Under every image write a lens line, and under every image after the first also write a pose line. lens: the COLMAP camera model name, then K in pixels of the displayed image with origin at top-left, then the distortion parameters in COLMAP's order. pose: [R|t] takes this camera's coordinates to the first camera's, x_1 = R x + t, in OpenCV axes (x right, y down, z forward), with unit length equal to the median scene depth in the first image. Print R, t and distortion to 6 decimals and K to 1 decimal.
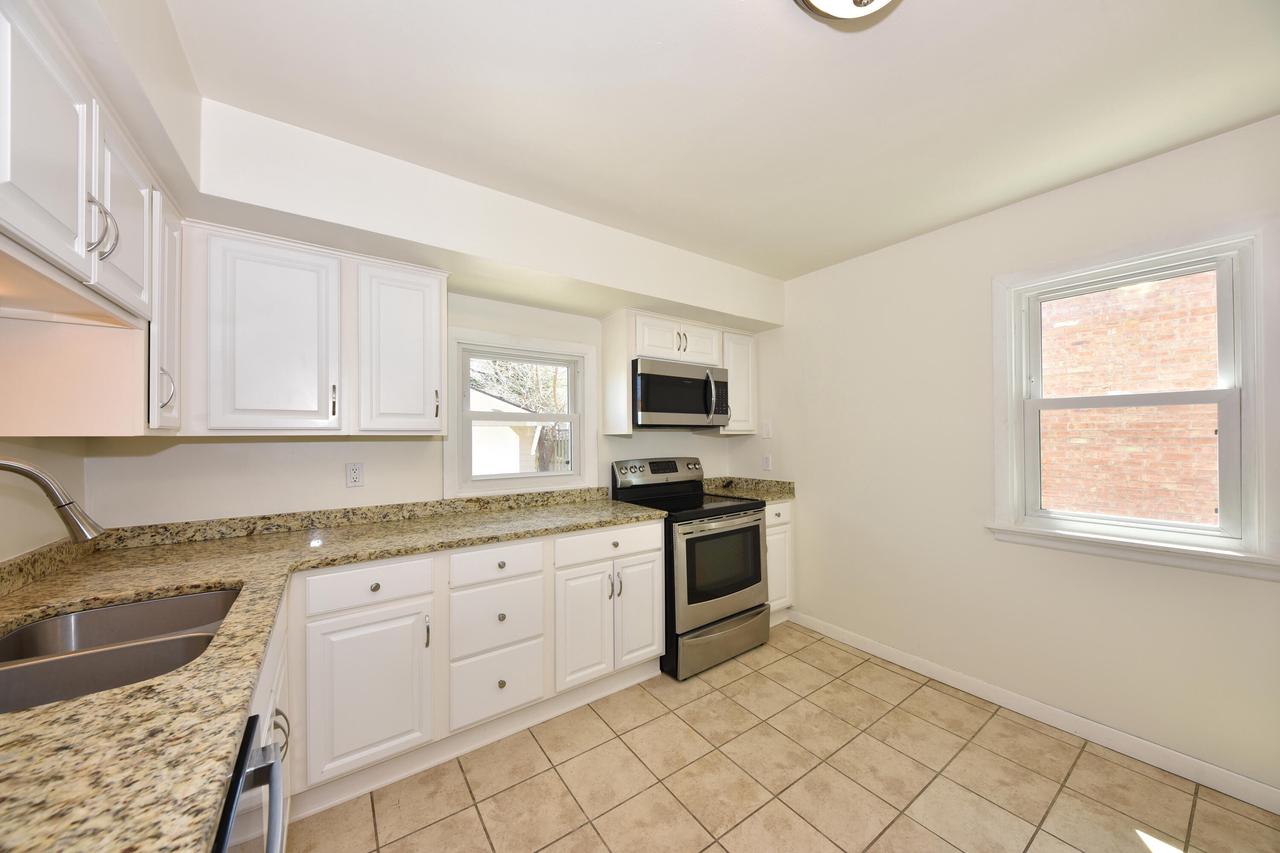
lens RADIAL K [[438.4, 0, 642.4], [0, 438.4, 432.2], [0, 0, 1]] dist [0.005018, -0.000892]
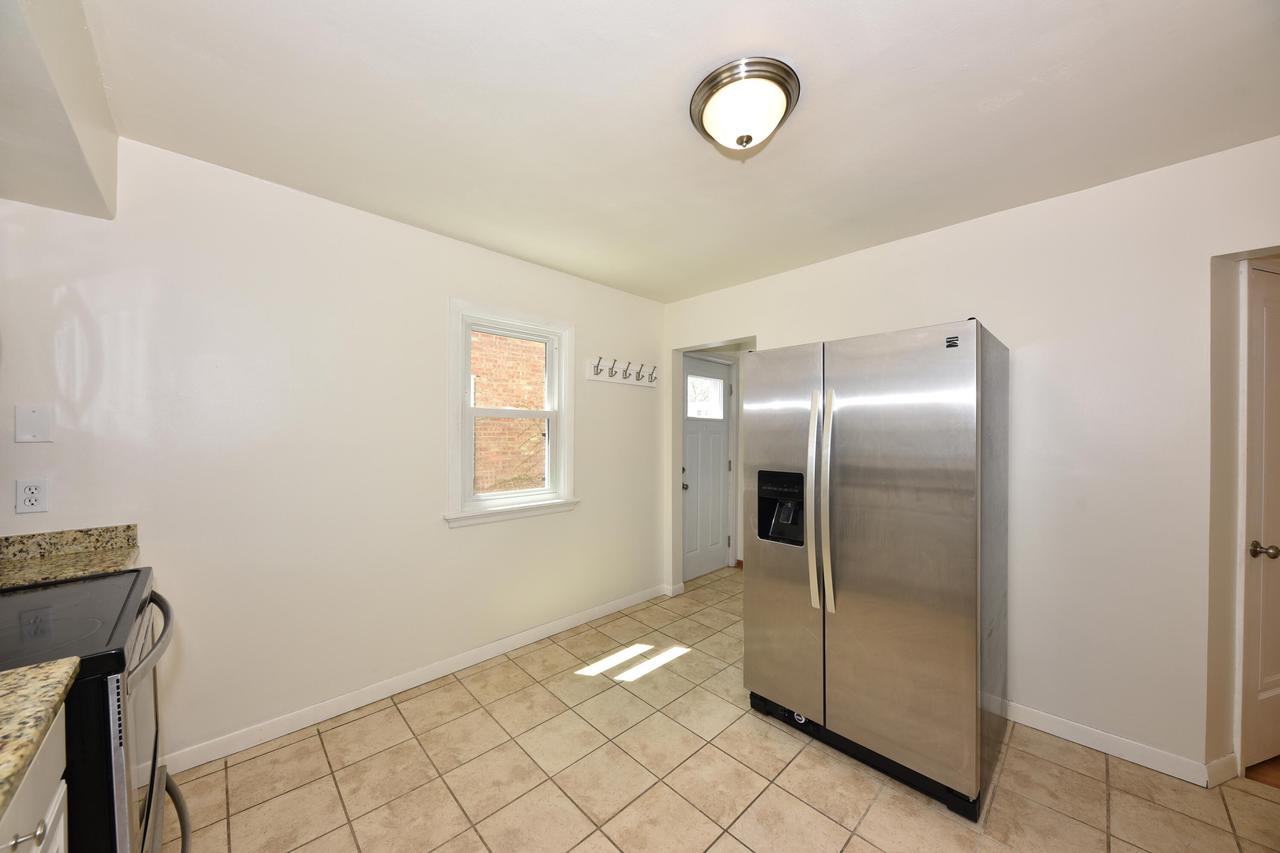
lens RADIAL K [[438.4, 0, 638.1], [0, 438.4, 429.5], [0, 0, 1]] dist [0.005018, -0.000892]
pose [[-0.135852, 0.020422, 0.990519, -0.365804], [-0.004066, 0.999768, -0.021171, 0.009627], [-0.990721, -0.006903, -0.135737, 0.627279]]
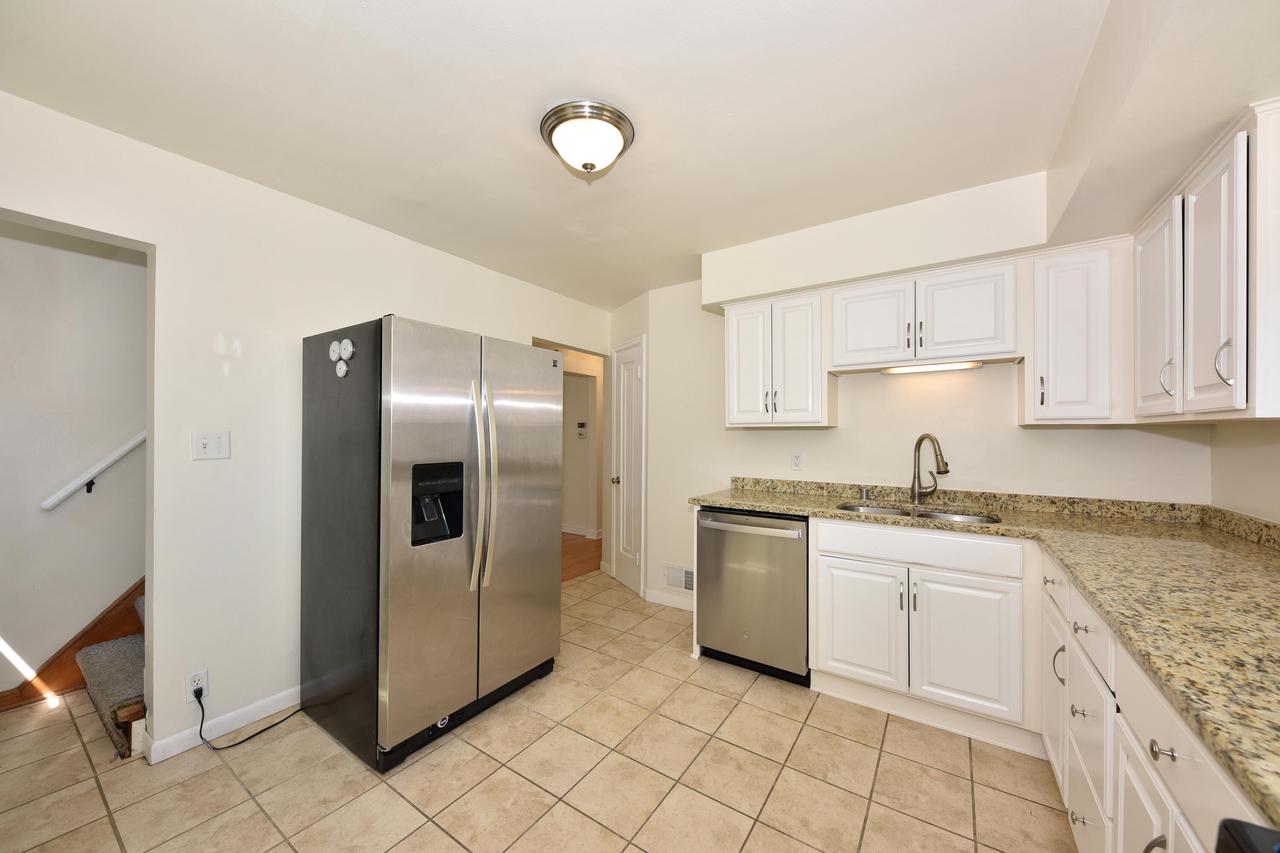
lens RADIAL K [[464.4, 0, 646.3], [0, 464.4, 430.8], [0, 0, 1]] dist [0.006016, -0.002232]
pose [[-0.934750, 0.002152, -0.355299, 0.424398], [0.003814, 0.999985, -0.003978, 0.020618], [0.355285, -0.005074, -0.934744, 1.146681]]
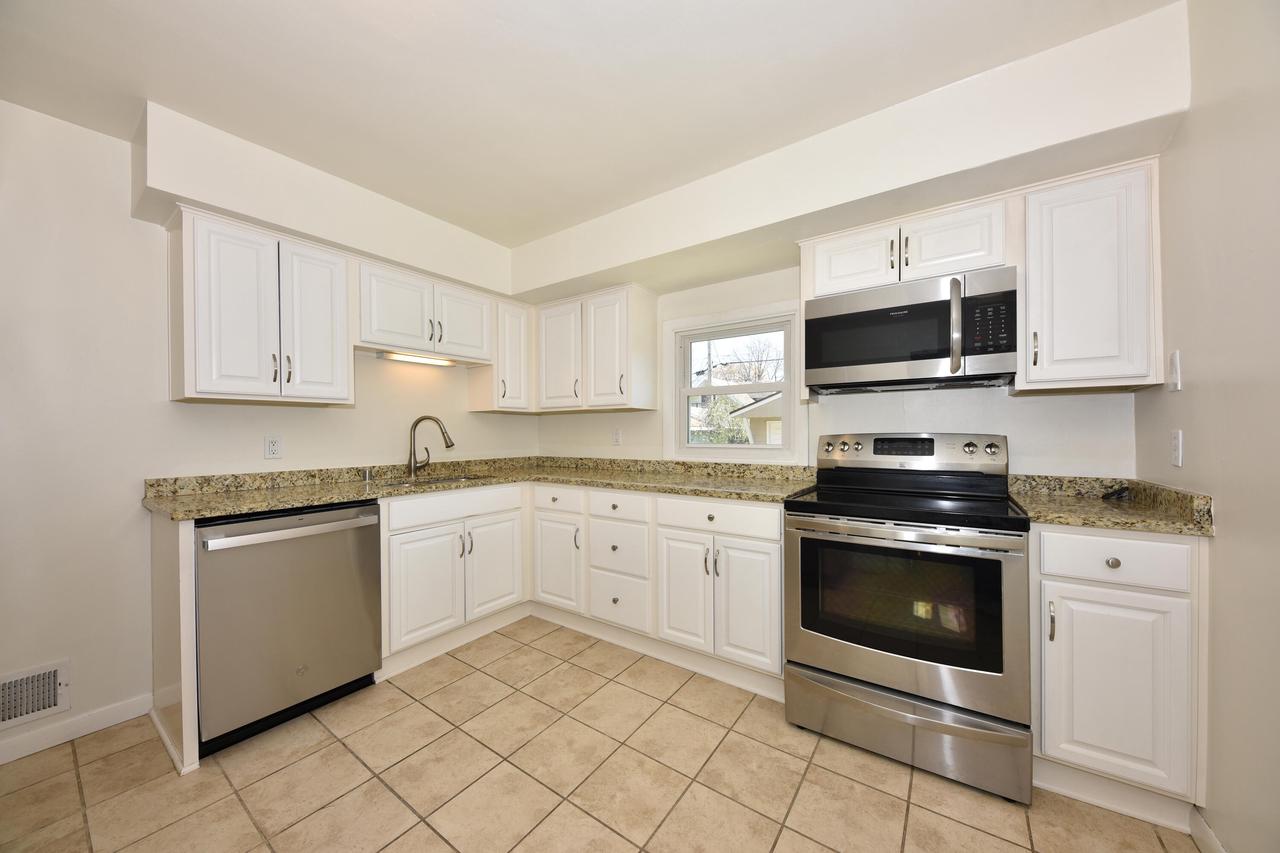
lens RADIAL K [[438.4, 0, 646.1], [0, 438.4, 433.7], [0, 0, 1]] dist [0.005018, -0.000892]
pose [[0.337573, 0.004227, -0.941290, 0.753646], [0.009726, 0.999921, 0.007978, 0.069564], [0.941249, -0.011848, 0.337505, 0.555455]]
